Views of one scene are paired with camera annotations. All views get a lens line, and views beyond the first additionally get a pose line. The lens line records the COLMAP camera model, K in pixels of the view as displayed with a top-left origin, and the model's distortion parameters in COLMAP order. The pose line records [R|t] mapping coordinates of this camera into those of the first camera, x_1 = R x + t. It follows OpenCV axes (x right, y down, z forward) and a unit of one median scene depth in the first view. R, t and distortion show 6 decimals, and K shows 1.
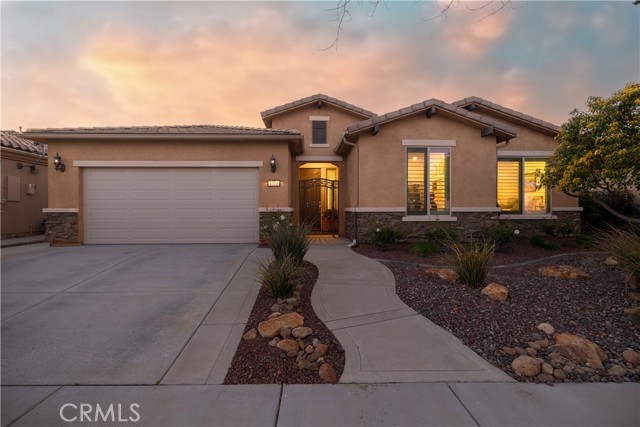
lens RADIAL K [[307.1, 0, 320.0], [0, 307.1, 213.5], [0, 0, 1]] dist [0.000438, -0.000101]
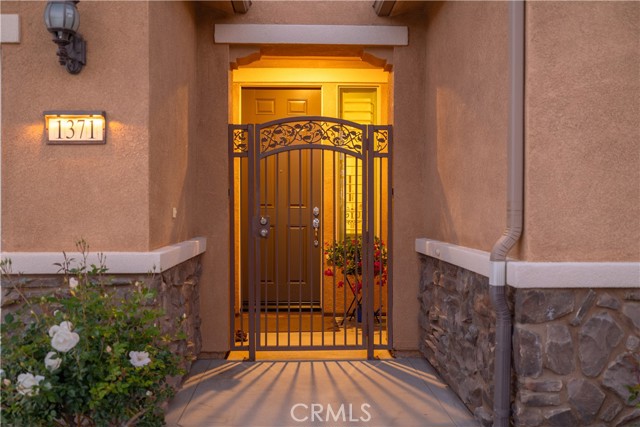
lens RADIAL K [[650.9, 0, 320.0], [0, 650.9, 213.5], [0, 0, 1]] dist [-0.005906, -0.007385]
pose [[0.999962, 0.003104, -0.008137, 0.009723], [-0.003119, 0.999993, -0.001925, -0.043324], [0.008131, 0.001951, 0.999965, 0.584298]]
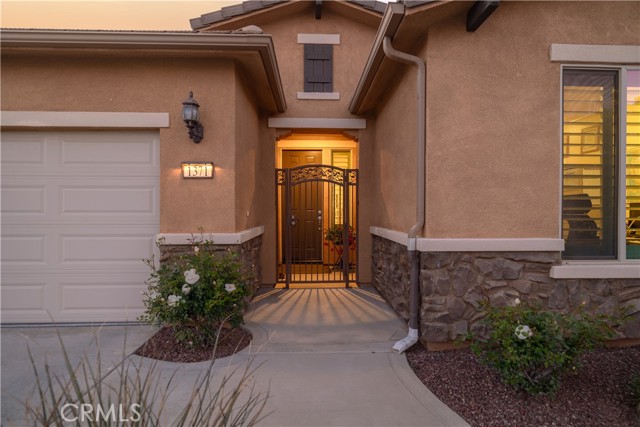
lens RADIAL K [[328.0, 0, 320.0], [0, 328.0, 213.5], [0, 0, 1]] dist [-0.000730, -0.000171]
pose [[0.999914, 0.002935, -0.012785, 0.009425], [-0.002971, 0.999992, -0.002795, -0.043339], [0.012776, 0.002833, 0.999914, 0.587228]]
